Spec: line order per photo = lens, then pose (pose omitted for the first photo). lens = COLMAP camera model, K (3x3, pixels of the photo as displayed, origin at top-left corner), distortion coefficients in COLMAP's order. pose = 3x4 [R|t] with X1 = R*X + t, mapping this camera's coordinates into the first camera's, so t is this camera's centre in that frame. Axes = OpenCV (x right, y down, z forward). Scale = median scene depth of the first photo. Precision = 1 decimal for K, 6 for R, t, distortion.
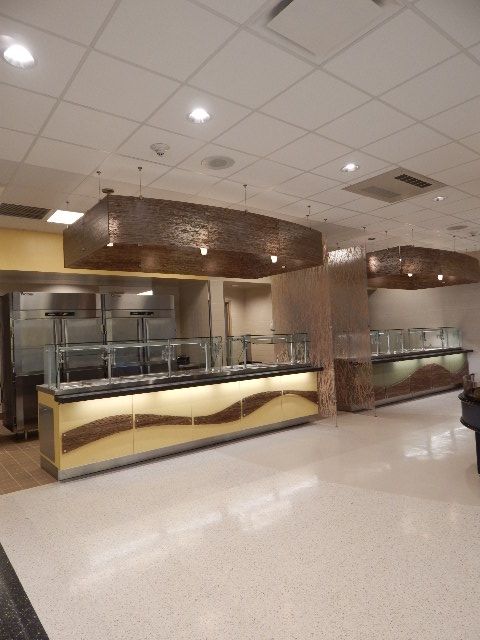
lens RADIAL K [[427.6, 0, 235.7], [0, 427.6, 320.0], [0, 0, 1]] dist [0.003342, -0.006199]
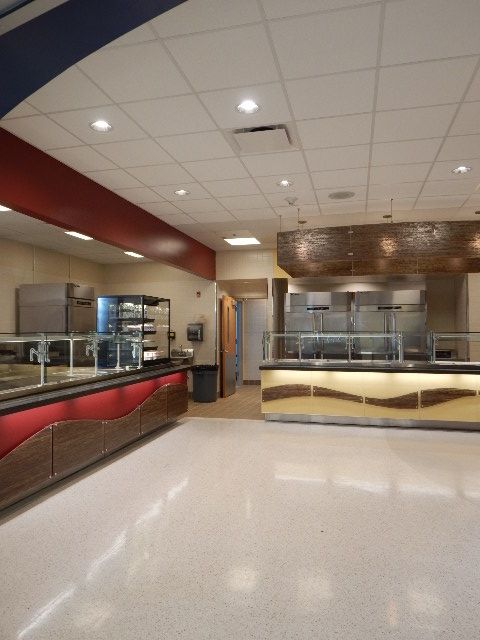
lens RADIAL K [[470.6, 0, 238.7], [0, 470.6, 320.3], [0, 0, 1]] dist [0.013511, -0.010435]
pose [[0.602489, 0.024170, -0.797761, 0.715328], [0.004903, 0.999410, 0.033982, -0.036100], [0.798112, -0.024385, 0.602015, -0.075707]]
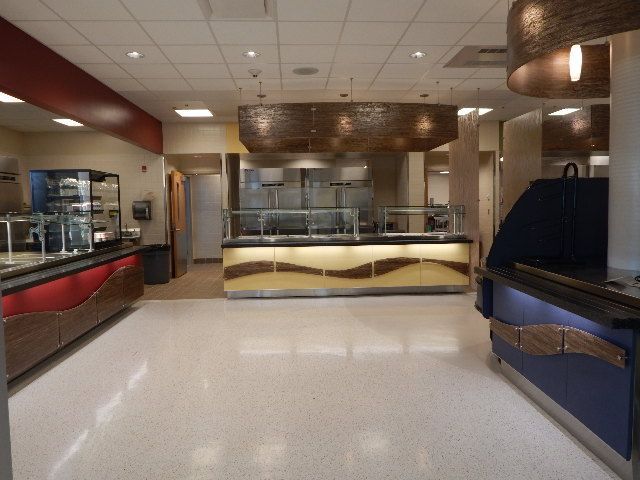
lens RADIAL K [[470.6, 0, 319.8], [0, 470.6, 234.3], [0, 0, 1]] dist [0.013511, -0.010435]
pose [[0.815297, 0.065807, -0.575292, 0.659895], [0.001528, 0.993273, 0.115785, -0.038000], [0.579042, -0.095278, 0.809712, -0.123600]]
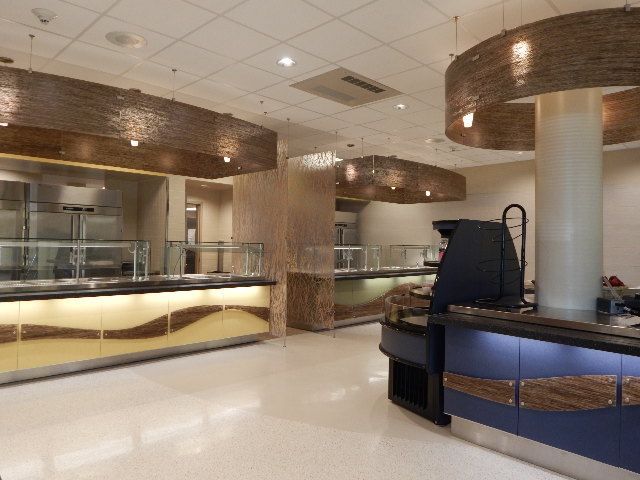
lens RADIAL K [[470.6, 0, 317.0], [0, 470.6, 235.5], [0, 0, 1]] dist [0.013511, -0.010435]
pose [[0.991439, 0.063037, 0.114350, 0.204471], [-0.065208, 0.997754, 0.015335, -0.009619], [-0.113126, -0.022660, 0.993322, -0.001902]]
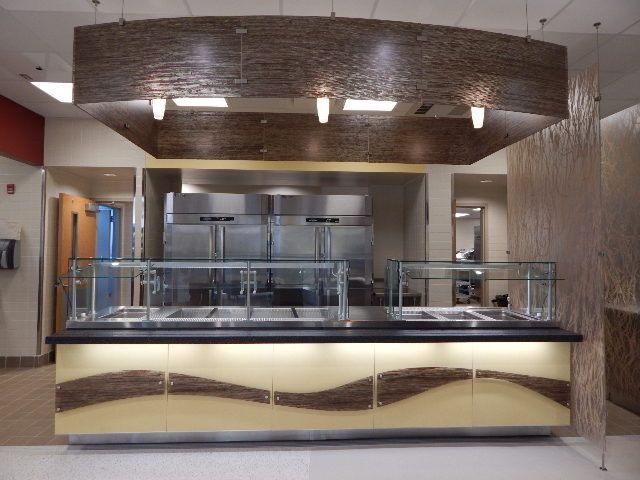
lens RADIAL K [[427.6, 0, 325.3], [0, 427.6, 237.0], [0, 0, 1]] dist [0.003342, -0.006199]
pose [[0.821852, 0.035583, -0.568588, 0.285176], [-0.022883, 0.999304, 0.029462, -0.009634], [0.569241, -0.011203, 0.822094, 0.529680]]
